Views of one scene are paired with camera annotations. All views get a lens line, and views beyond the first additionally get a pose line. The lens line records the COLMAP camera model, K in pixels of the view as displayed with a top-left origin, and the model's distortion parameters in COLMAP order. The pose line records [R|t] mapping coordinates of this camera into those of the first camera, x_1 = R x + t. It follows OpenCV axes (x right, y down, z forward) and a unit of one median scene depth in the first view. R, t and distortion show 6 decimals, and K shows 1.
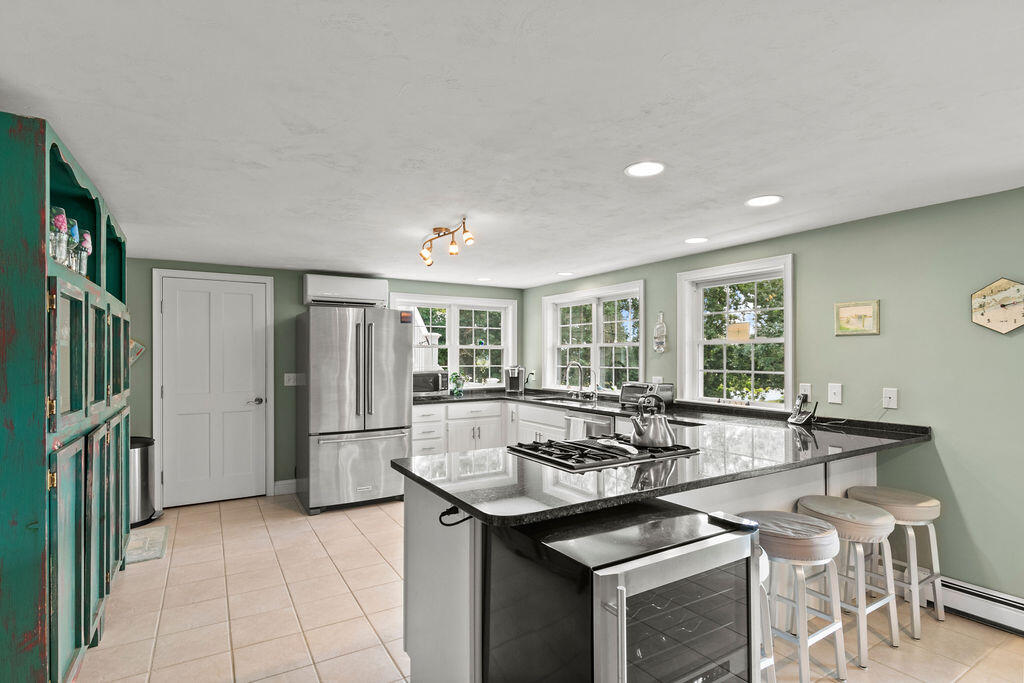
lens RADIAL K [[519.4, 0, 513.6], [0, 519.4, 347.7], [0, 0, 1]] dist [-0.004509, -0.000759]
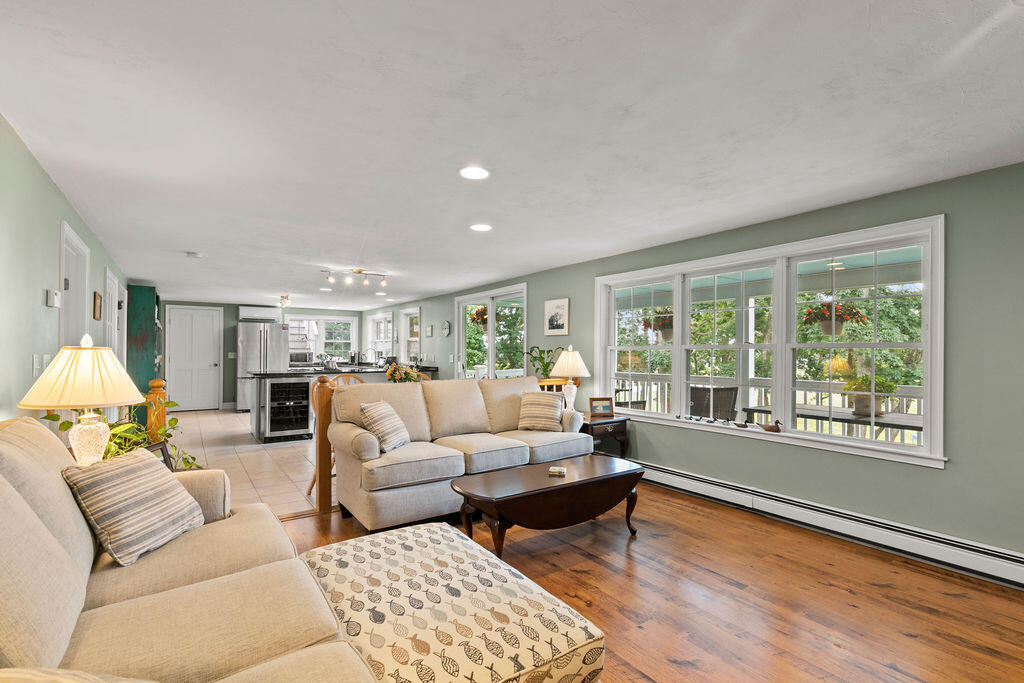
lens RADIAL K [[461.0, 0, 513.4], [0, 461.0, 345.0], [0, 0, 1]] dist [-0.000725, -0.000371]
pose [[0.998024, 0.004275, 0.062682, 0.595617], [-0.004376, 0.999989, 0.001469, 0.009050], [-0.062675, -0.001741, 0.998032, -0.946128]]
